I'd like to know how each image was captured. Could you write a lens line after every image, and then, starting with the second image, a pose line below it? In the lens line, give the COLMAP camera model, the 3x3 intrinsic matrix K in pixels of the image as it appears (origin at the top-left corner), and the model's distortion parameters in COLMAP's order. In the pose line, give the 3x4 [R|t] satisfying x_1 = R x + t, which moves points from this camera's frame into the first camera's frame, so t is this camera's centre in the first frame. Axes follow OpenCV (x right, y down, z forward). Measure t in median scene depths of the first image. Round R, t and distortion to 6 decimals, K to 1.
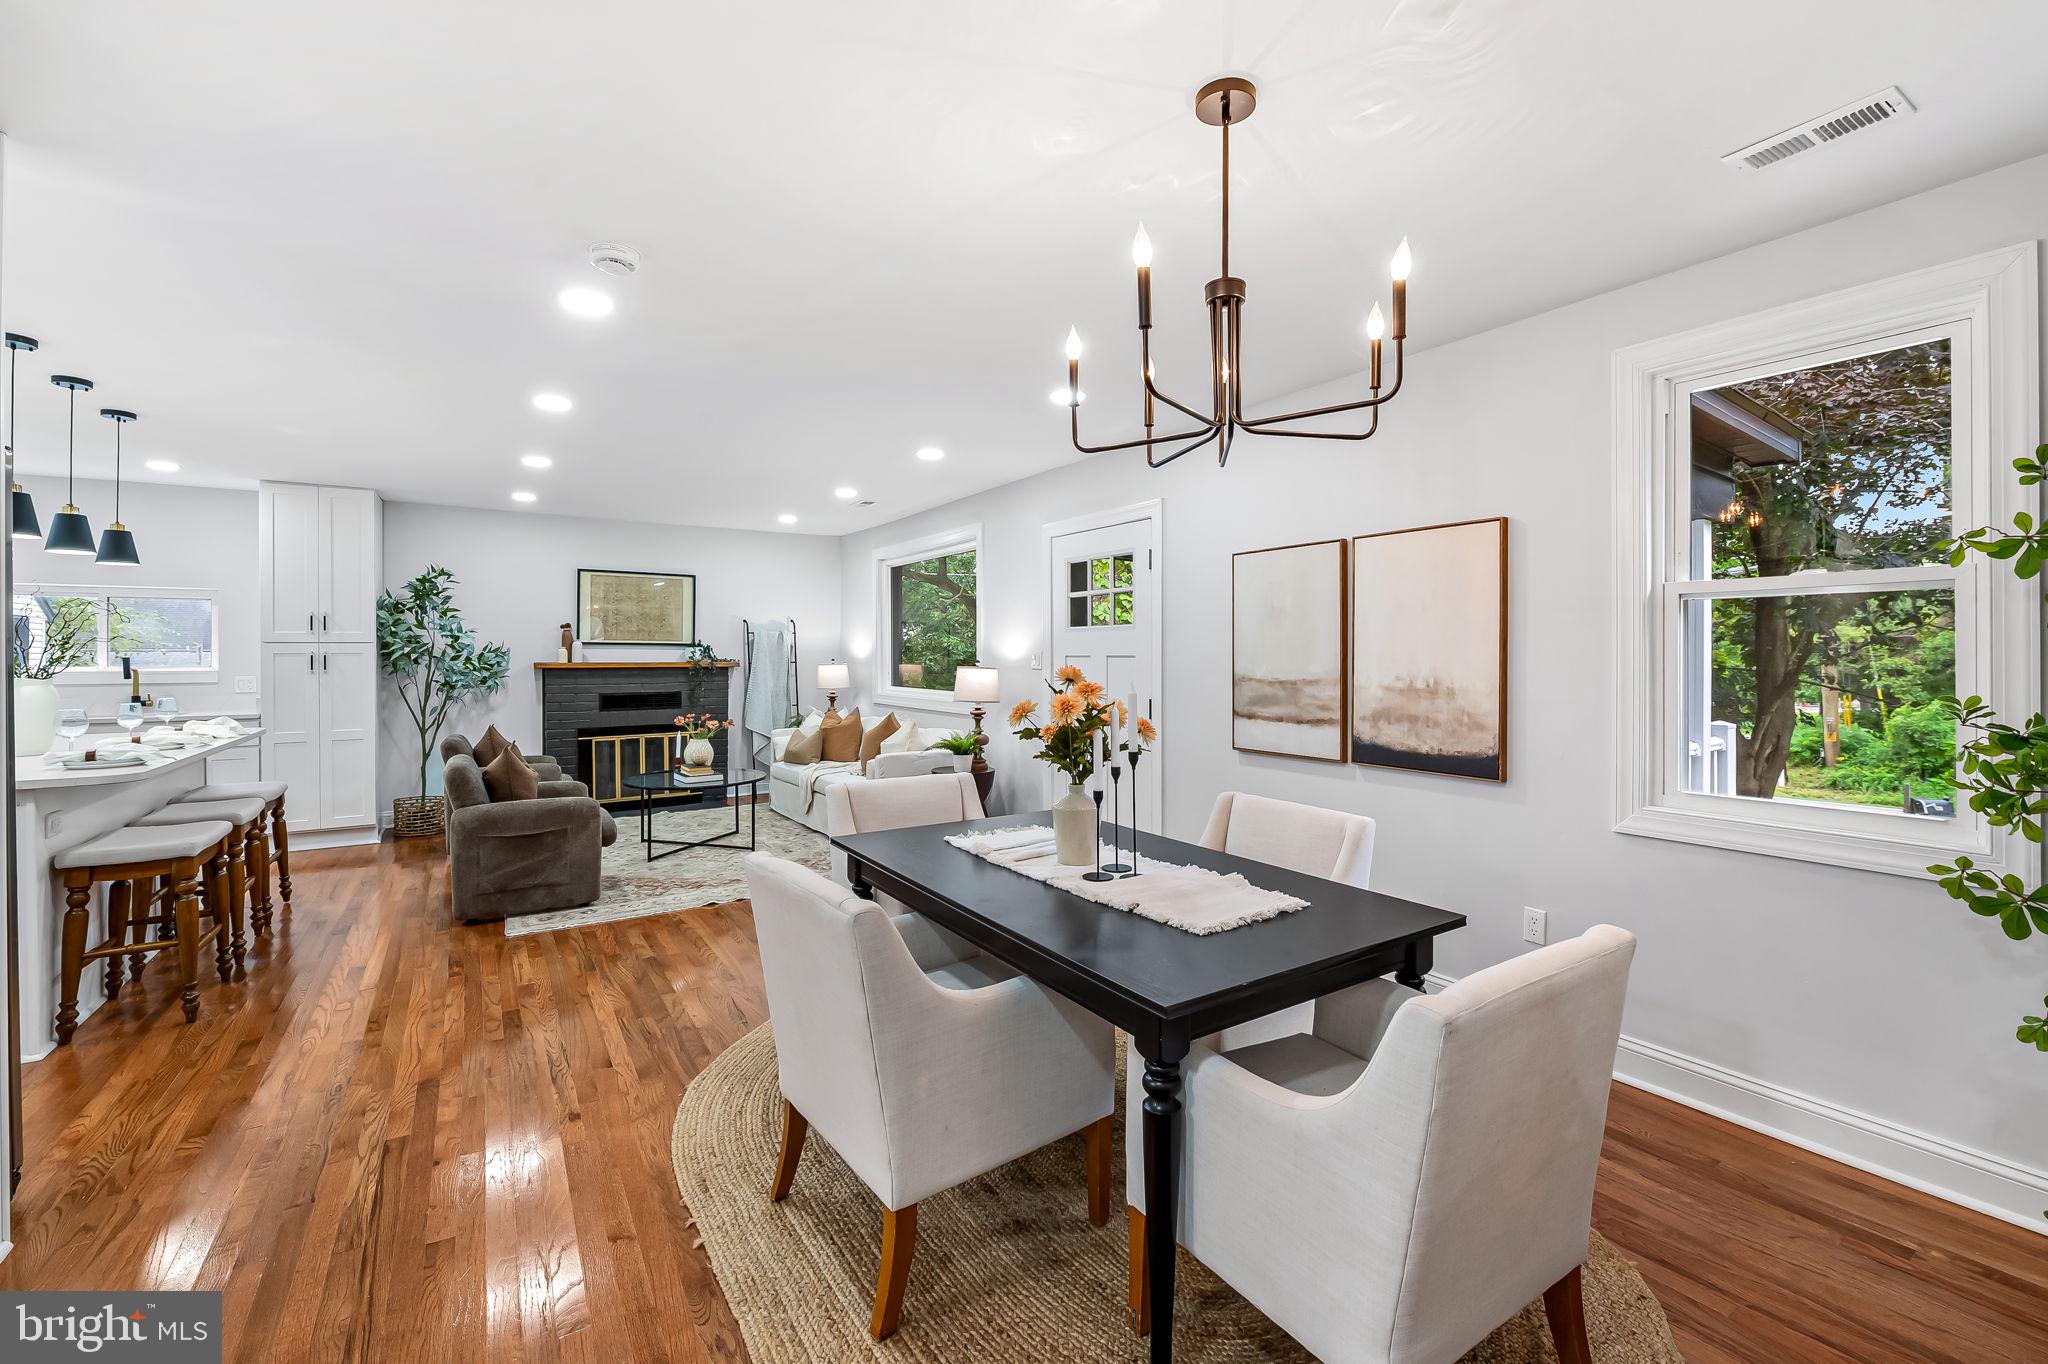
lens RADIAL K [[869.1, 0, 1029.0], [0, 869.1, 674.1], [0, 0, 1]] dist [-0.001355, -0.000110]
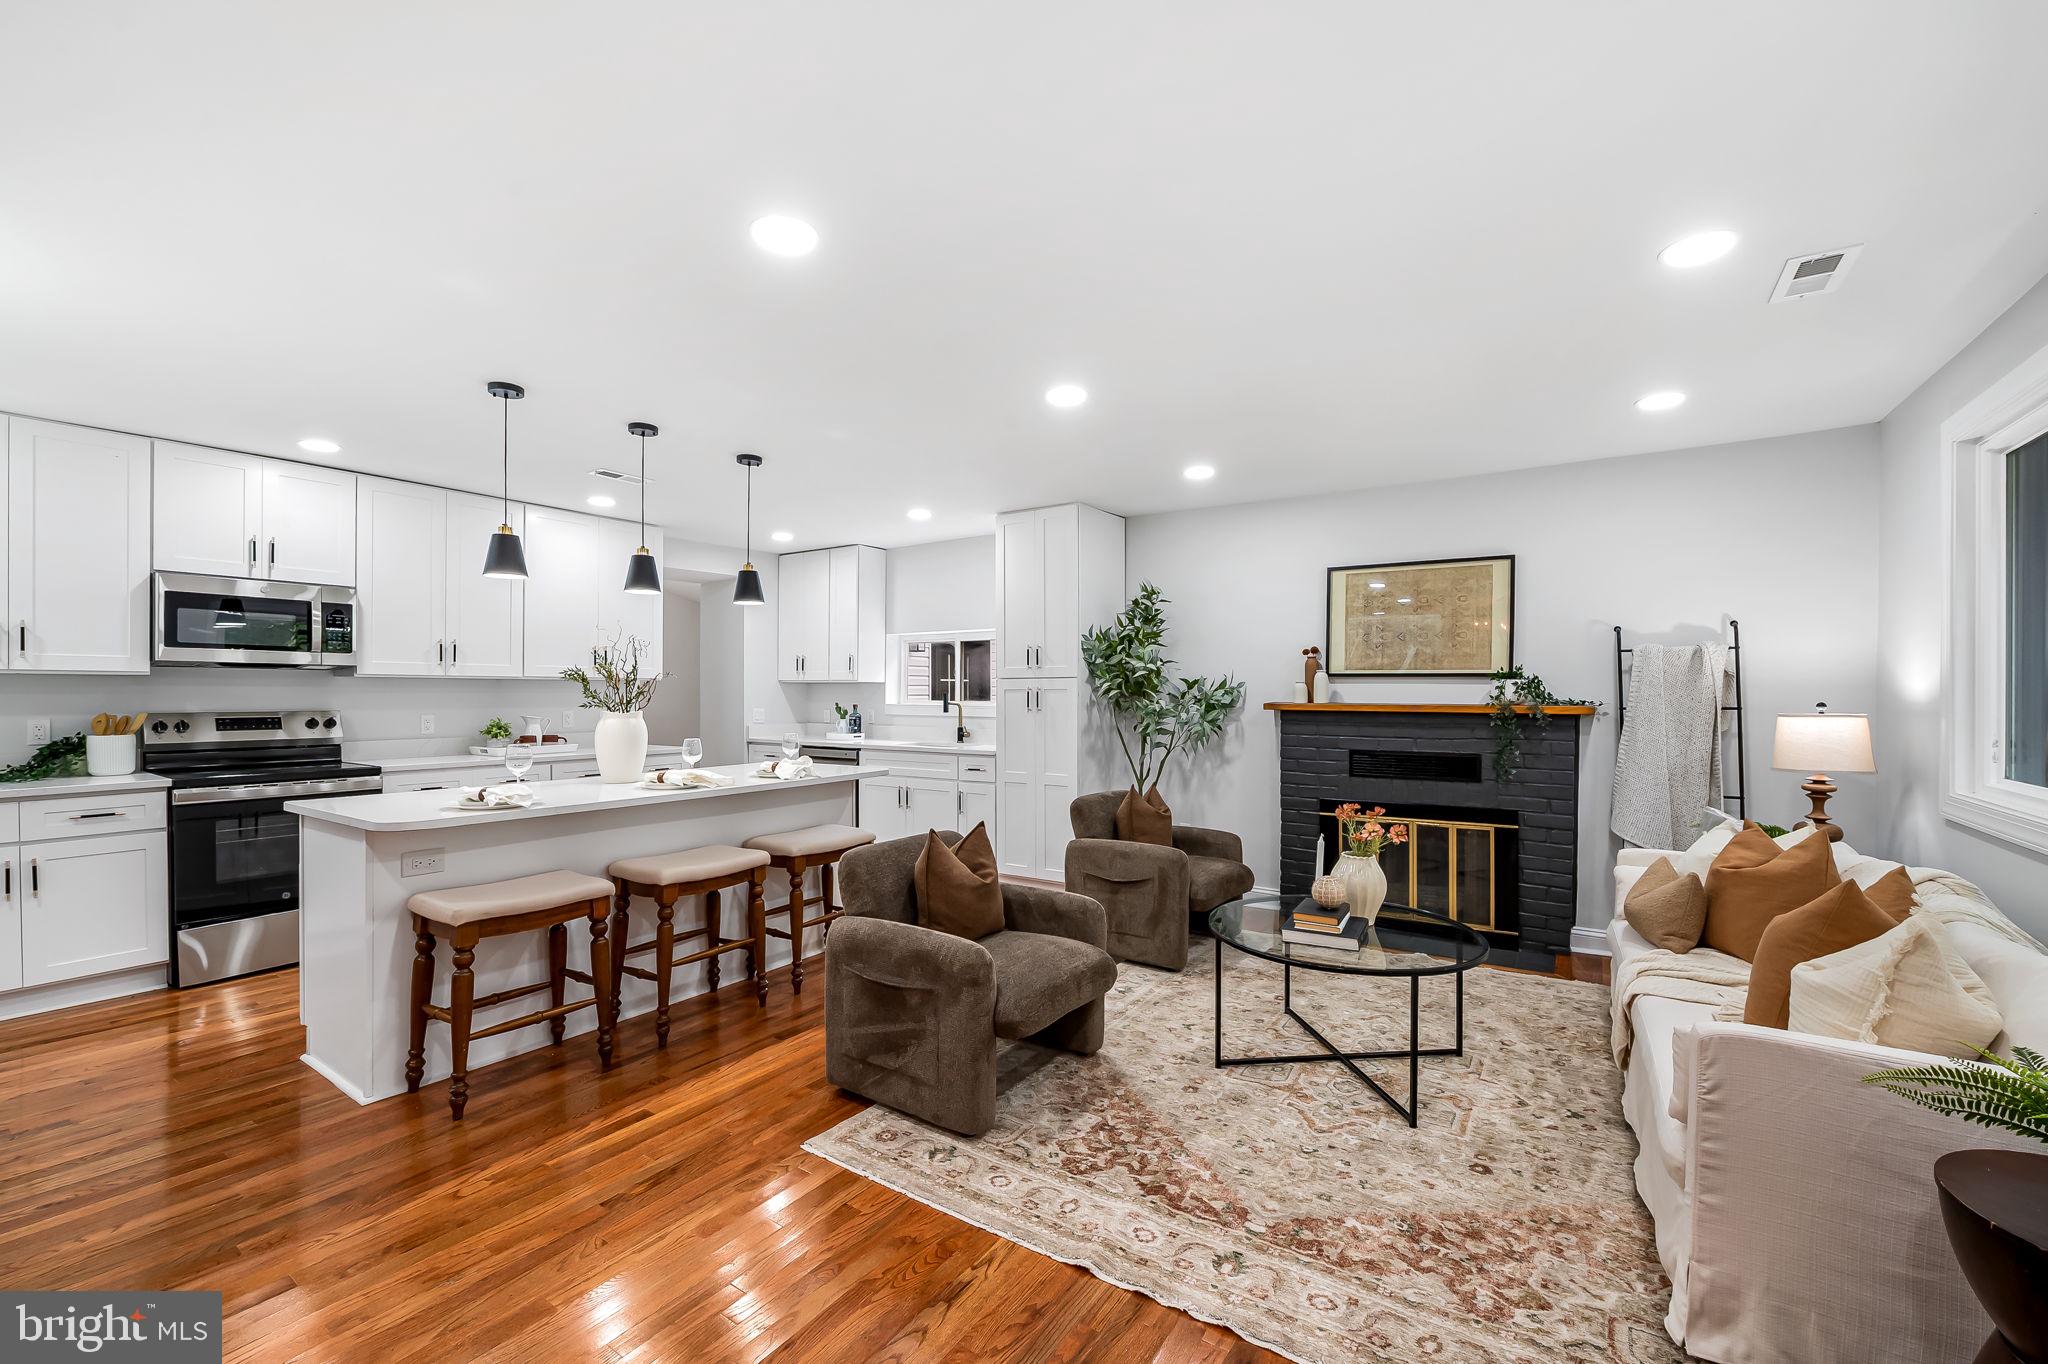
lens RADIAL K [[835.8, 0, 1028.4], [0, 835.8, 687.4], [0, 0, 1]] dist [-0.001839, -0.000165]
pose [[0.389040, -0.004346, -0.921211, 0.004144], [-0.022296, 0.999652, -0.014132, -0.011014], [0.920951, 0.026037, 0.388807, 0.520819]]
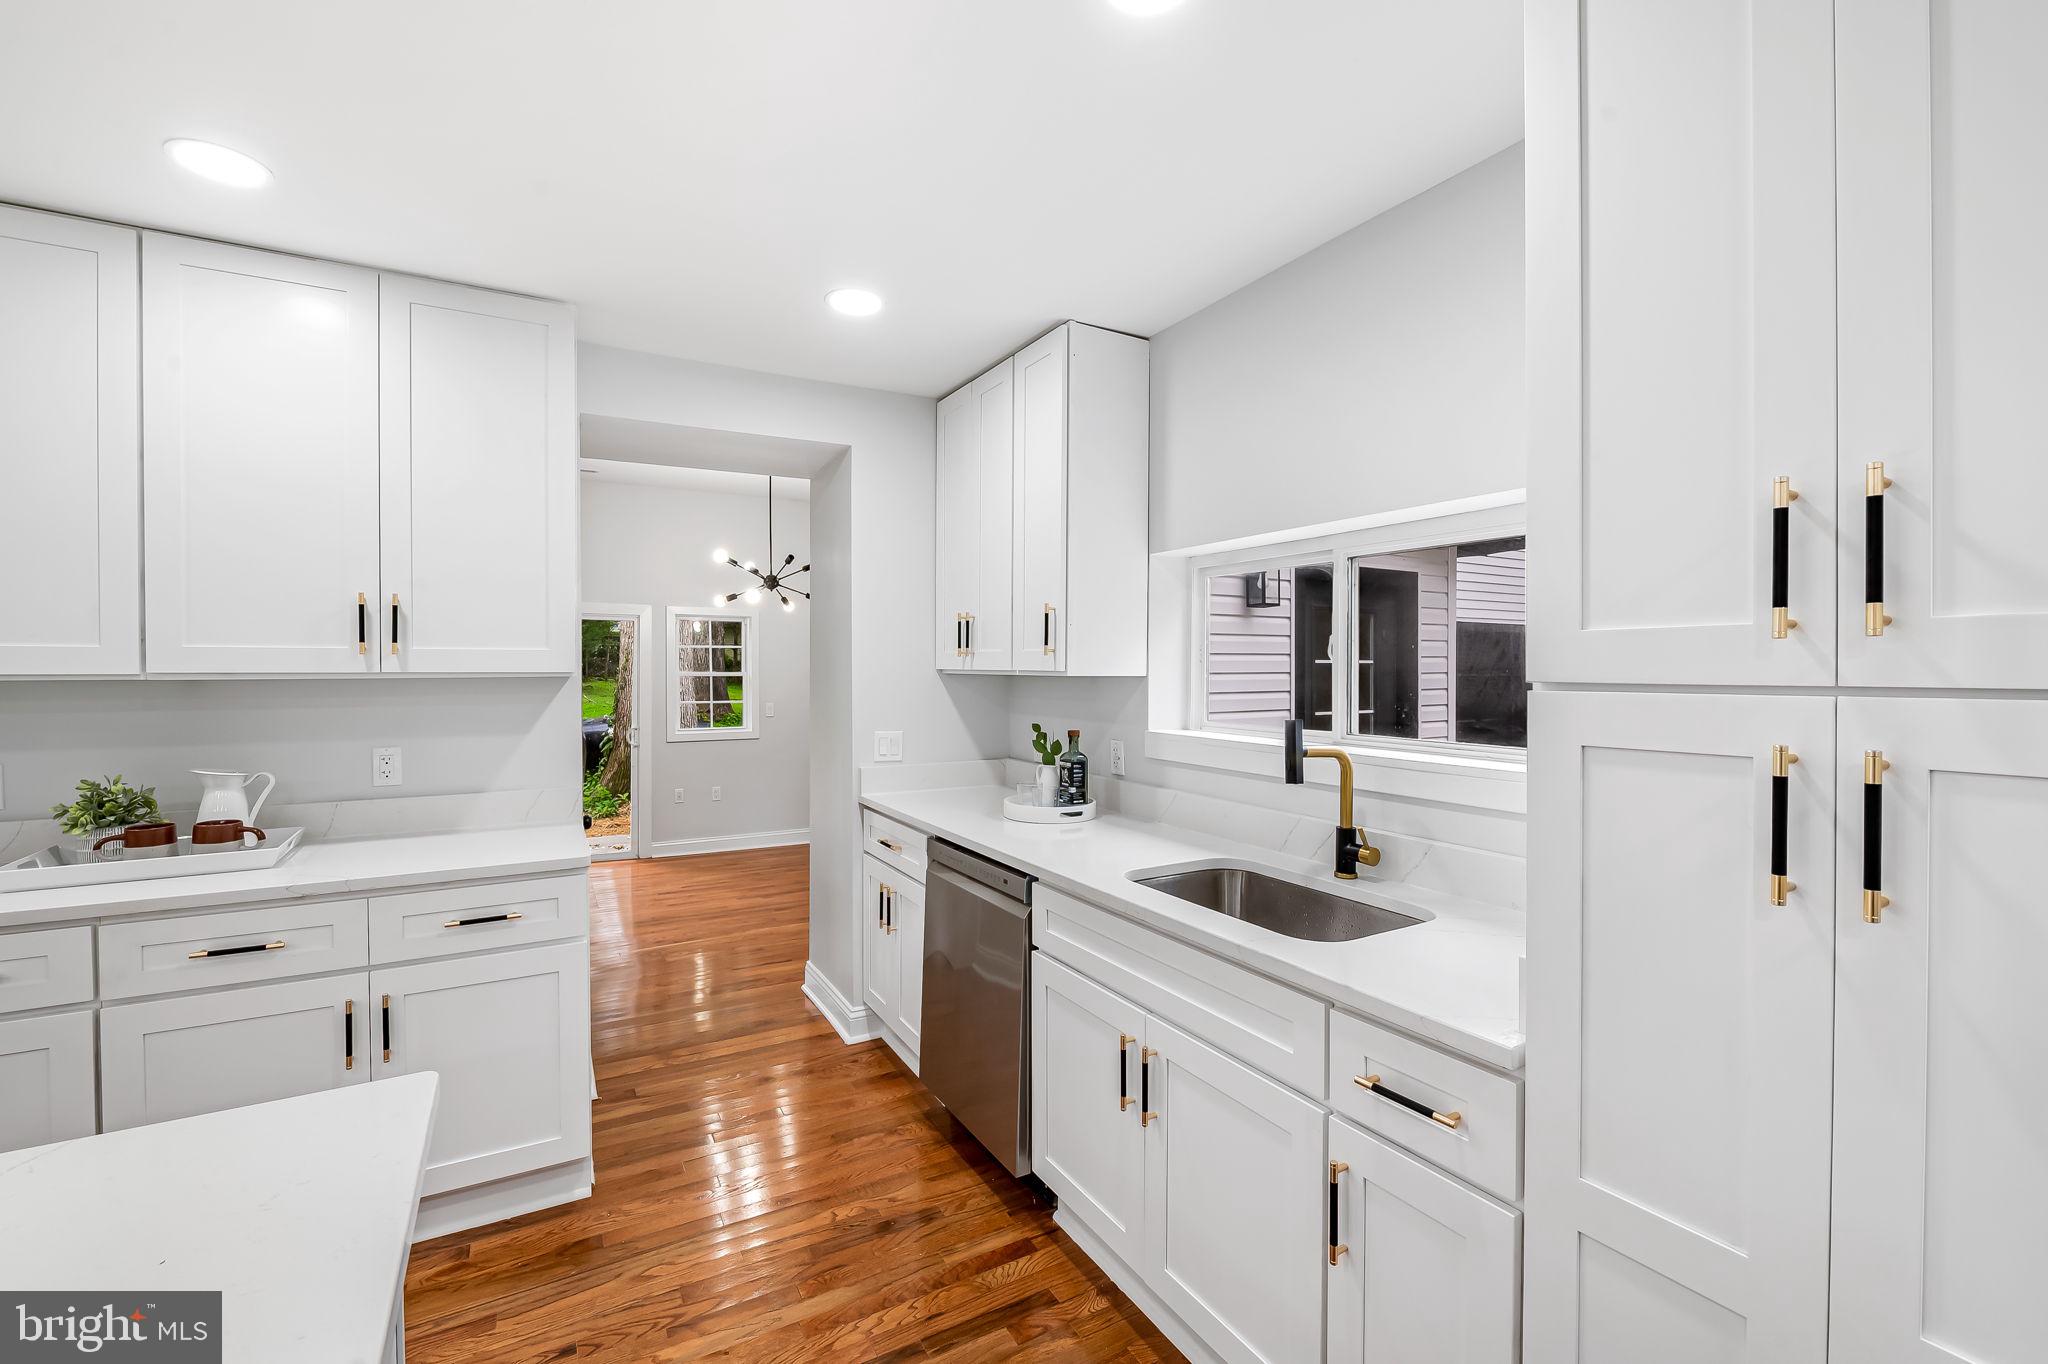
lens RADIAL K [[869.1, 0, 1029.0], [0, 869.1, 674.1], [0, 0, 1]] dist [-0.001355, -0.000110]
pose [[-0.049299, 0.009344, -0.998740, -0.538243], [-0.022603, 0.999690, 0.010469, -0.030091], [0.998528, 0.023091, -0.049072, 0.704547]]
